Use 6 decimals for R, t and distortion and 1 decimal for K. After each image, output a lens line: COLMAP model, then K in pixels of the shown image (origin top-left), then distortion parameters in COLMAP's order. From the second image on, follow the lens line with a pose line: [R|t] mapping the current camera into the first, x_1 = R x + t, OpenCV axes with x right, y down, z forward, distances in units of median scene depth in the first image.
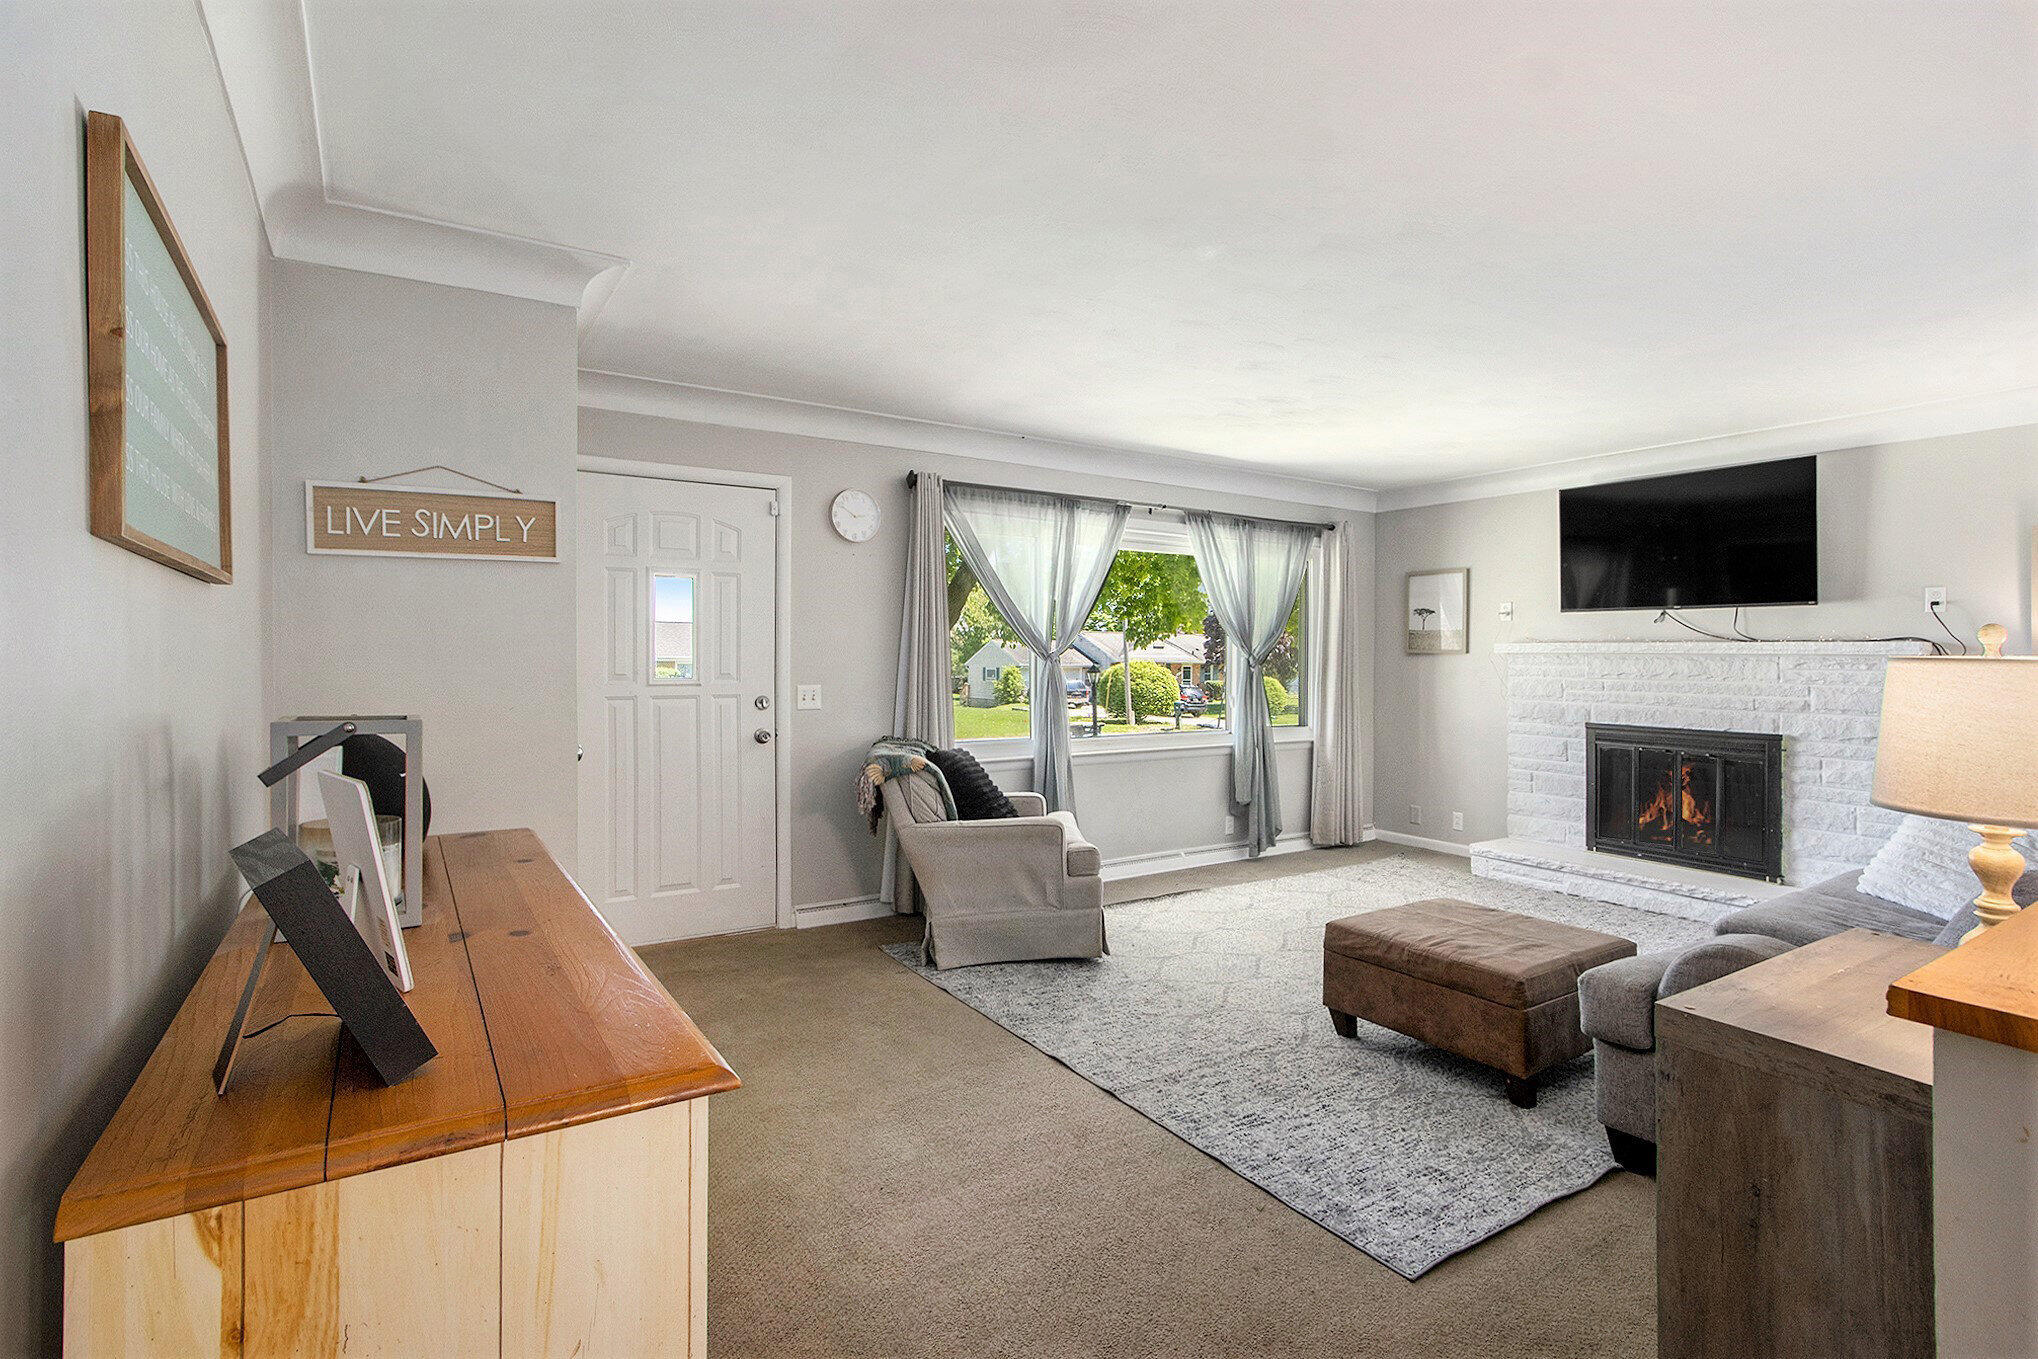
lens RADIAL K [[977.3, 0, 1016.3], [0, 977.3, 664.9], [0, 0, 1]] dist [-0.000013, 0.000436]
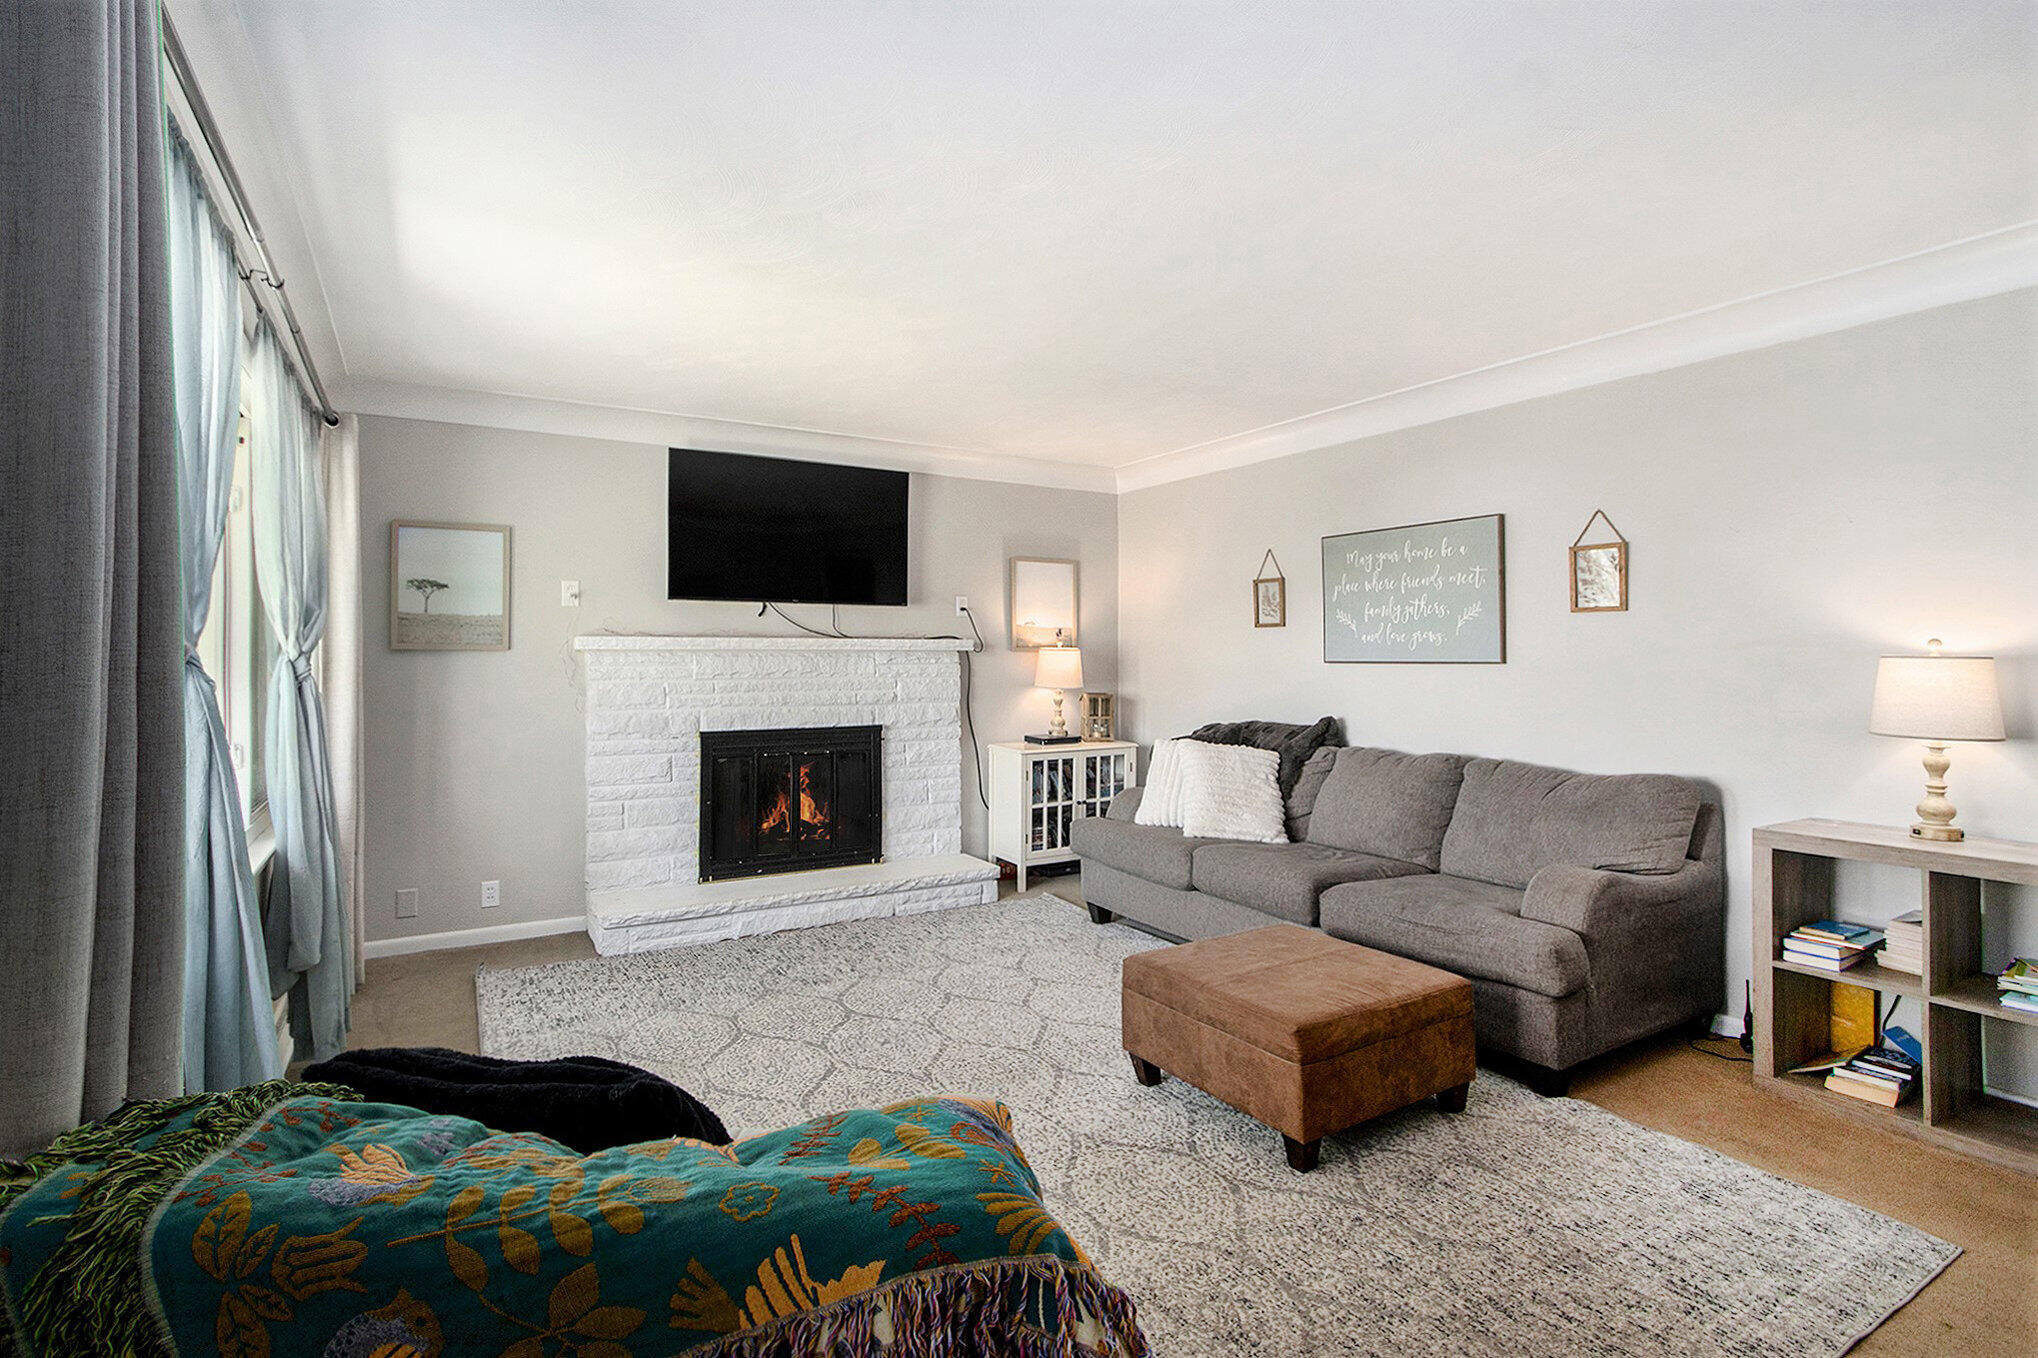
lens RADIAL K [[977.3, 0, 980.6], [0, 977.3, 670.4], [0, 0, 1]] dist [-0.000013, 0.000436]
pose [[0.041819, -0.030946, 0.998646, -0.263307], [0.007934, 0.999499, 0.030640, -0.019113], [-0.999094, 0.006642, 0.042043, 0.773222]]
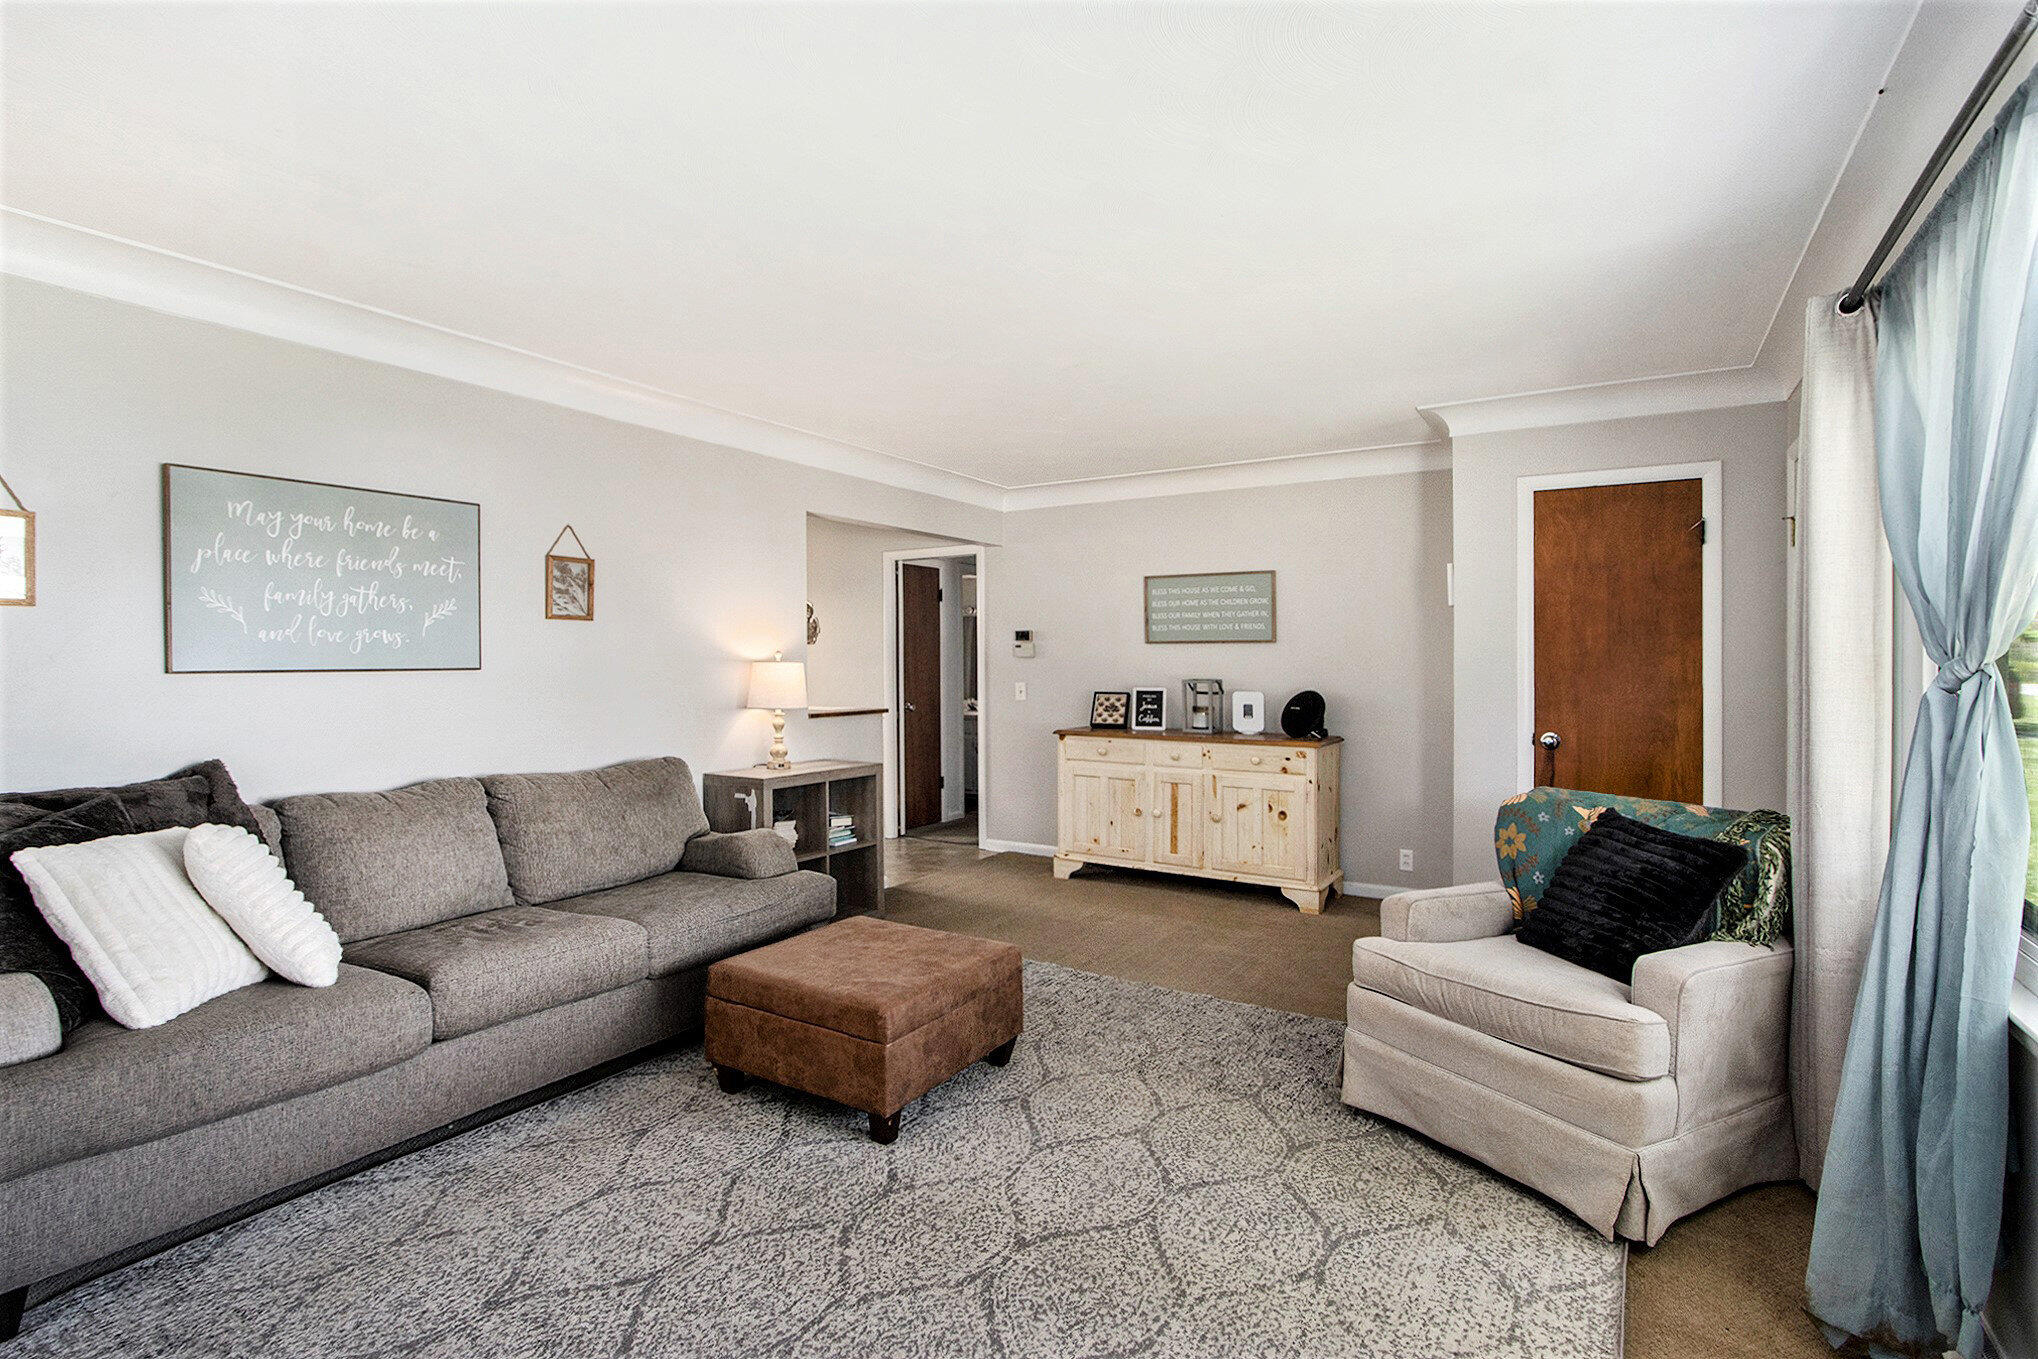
lens RADIAL K [[977.3, 0, 1037.5], [0, 977.3, 683.6], [0, 0, 1]] dist [-0.000013, 0.000436]
pose [[-0.898008, -0.003396, -0.439966, 0.465459], [-0.014581, 0.999651, 0.022047, -0.009186], [0.439738, 0.026213, -0.897744, 1.190486]]
